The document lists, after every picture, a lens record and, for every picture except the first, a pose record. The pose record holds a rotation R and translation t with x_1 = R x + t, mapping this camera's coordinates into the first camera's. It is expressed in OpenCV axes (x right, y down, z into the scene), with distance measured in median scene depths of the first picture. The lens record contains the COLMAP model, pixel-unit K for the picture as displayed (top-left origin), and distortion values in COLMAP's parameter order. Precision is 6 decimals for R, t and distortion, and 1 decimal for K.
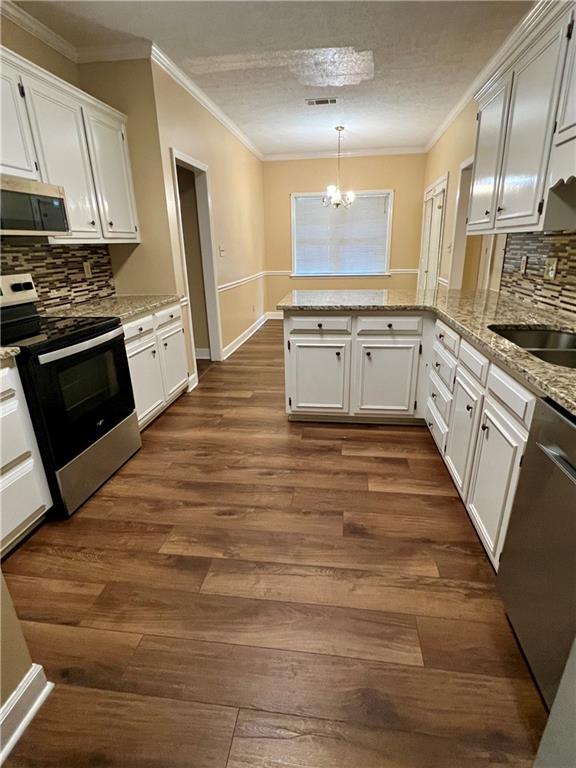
lens RADIAL K [[393.1, 0, 290.7], [0, 393.1, 380.8], [0, 0, 1]] dist [-0.000822, 0.000275]
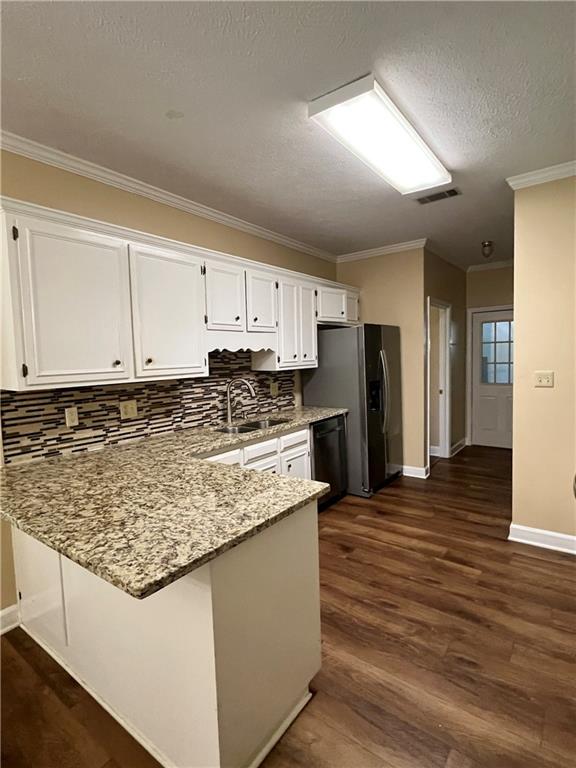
lens RADIAL K [[393.1, 0, 289.4], [0, 393.1, 384.1], [0, 0, 1]] dist [-0.000822, 0.000275]
pose [[-0.874042, 0.014602, 0.485632, -0.308091], [0.206069, 0.916329, 0.343331, -0.611340], [-0.439985, 0.400159, -0.803919, 1.581810]]
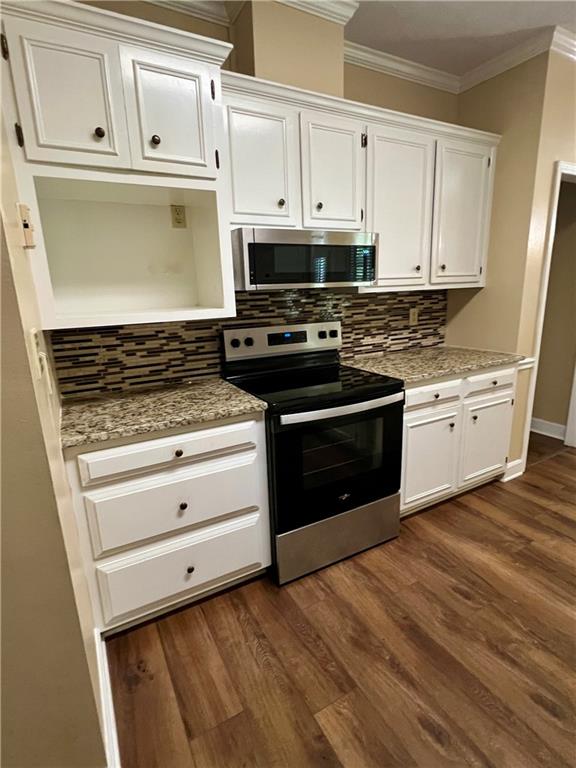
lens RADIAL K [[393.1, 0, 289.3], [0, 393.1, 381.9], [0, 0, 1]] dist [-0.000822, 0.000275]
pose [[0.599197, 0.190843, -0.777523, 0.061514], [-0.245986, 0.968082, 0.048047, -0.134522], [0.761876, 0.162470, 0.627016, 0.288413]]
